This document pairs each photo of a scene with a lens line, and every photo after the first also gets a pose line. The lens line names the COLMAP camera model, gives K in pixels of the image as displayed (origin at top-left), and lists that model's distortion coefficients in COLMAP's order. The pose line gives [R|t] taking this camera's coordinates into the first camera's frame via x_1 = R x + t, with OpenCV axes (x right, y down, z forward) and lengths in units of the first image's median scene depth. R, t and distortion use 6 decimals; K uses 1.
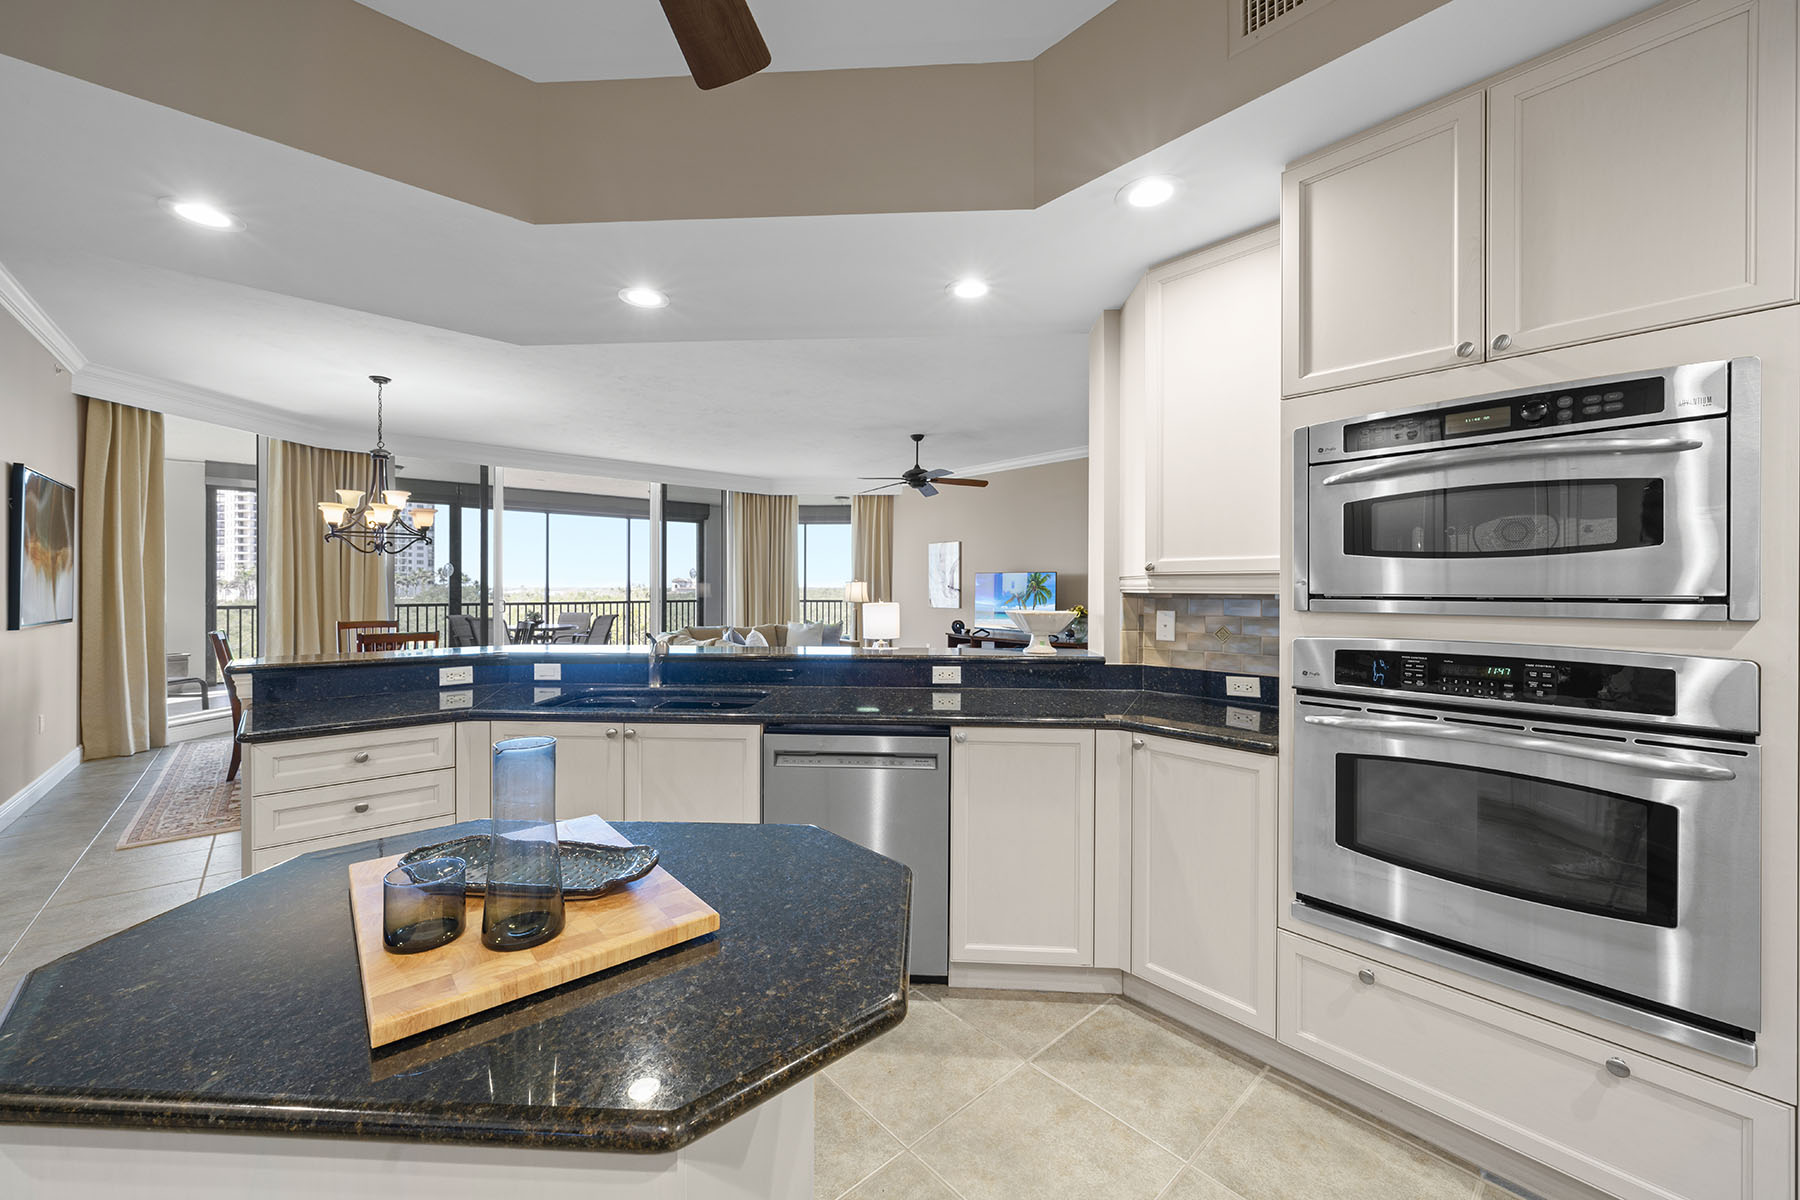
lens RADIAL K [[685.3, 0, 898.1], [0, 685.3, 587.1], [0, 0, 1]] dist [0.000336, -0.000008]
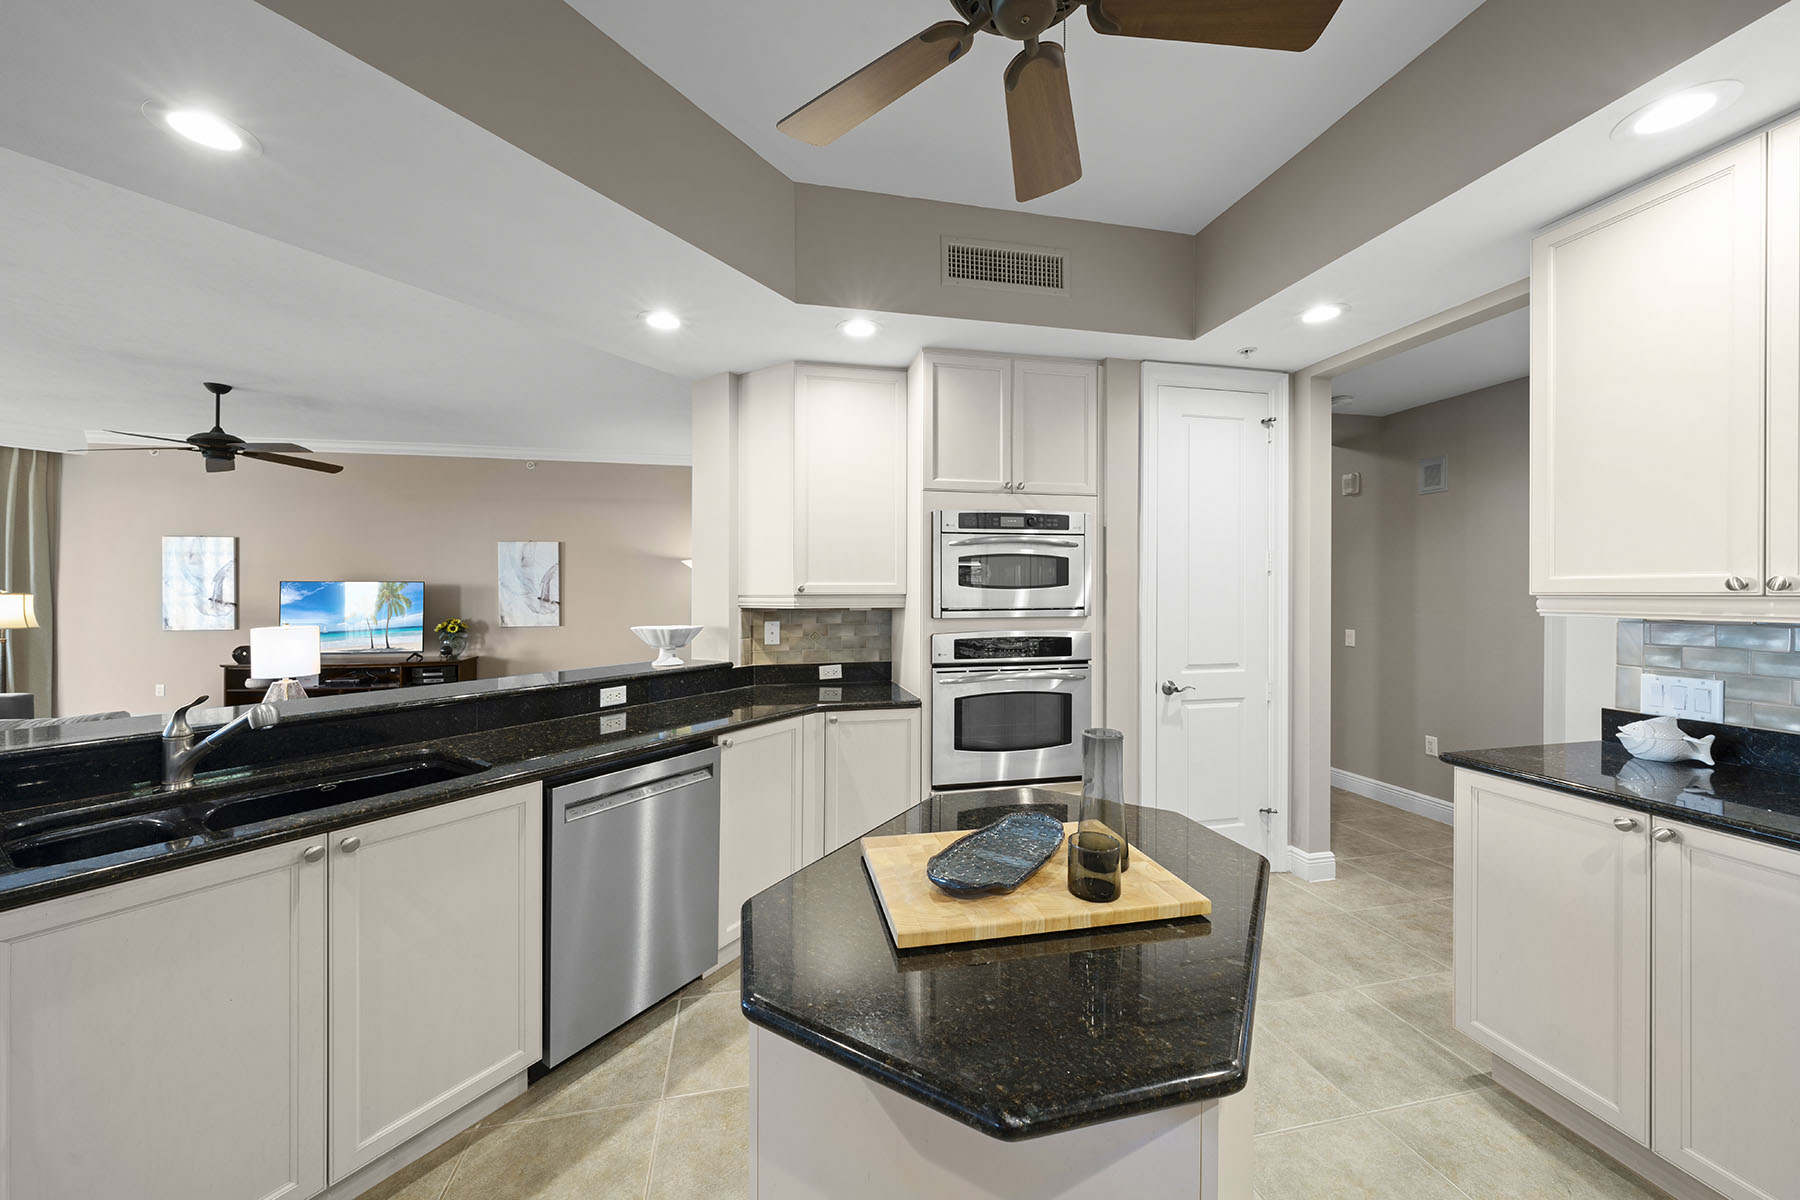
lens RADIAL K [[642.2, 0, 900.1], [0, 642.2, 595.1], [0, 0, 1]] dist [-0.001567, -0.000129]
pose [[0.488831, -0.006937, 0.872351, -0.533896], [0.004265, 0.999975, 0.005562, -0.020088], [-0.872368, 0.001002, 0.488848, 0.193893]]
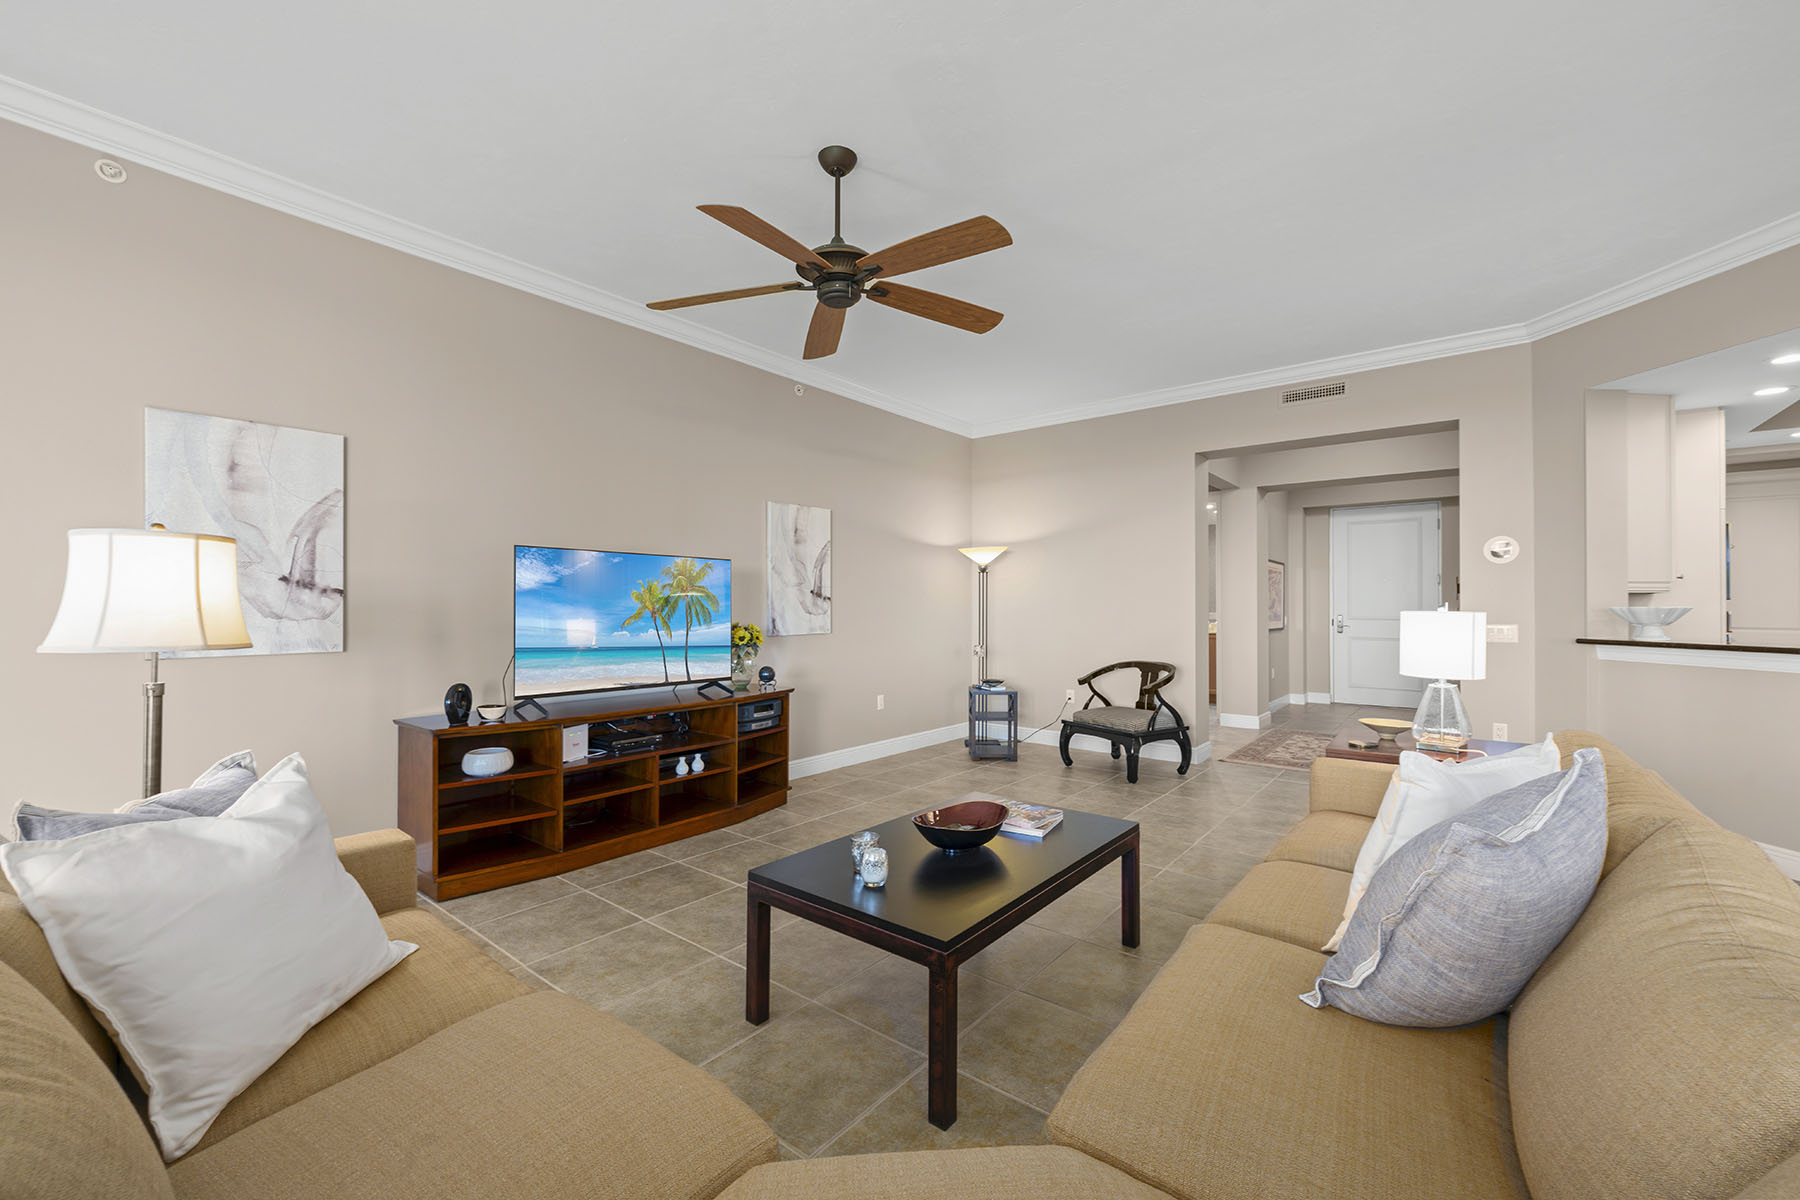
lens RADIAL K [[732.5, 0, 898.5], [0, 732.5, 607.5], [0, 0, 1]] dist [0.001015, -0.000151]
pose [[-0.165102, -0.001410, 0.986275, -0.936043], [0.001309, 0.999998, 0.001649, 0.036726], [-0.986276, 0.001563, -0.165100, 2.698837]]
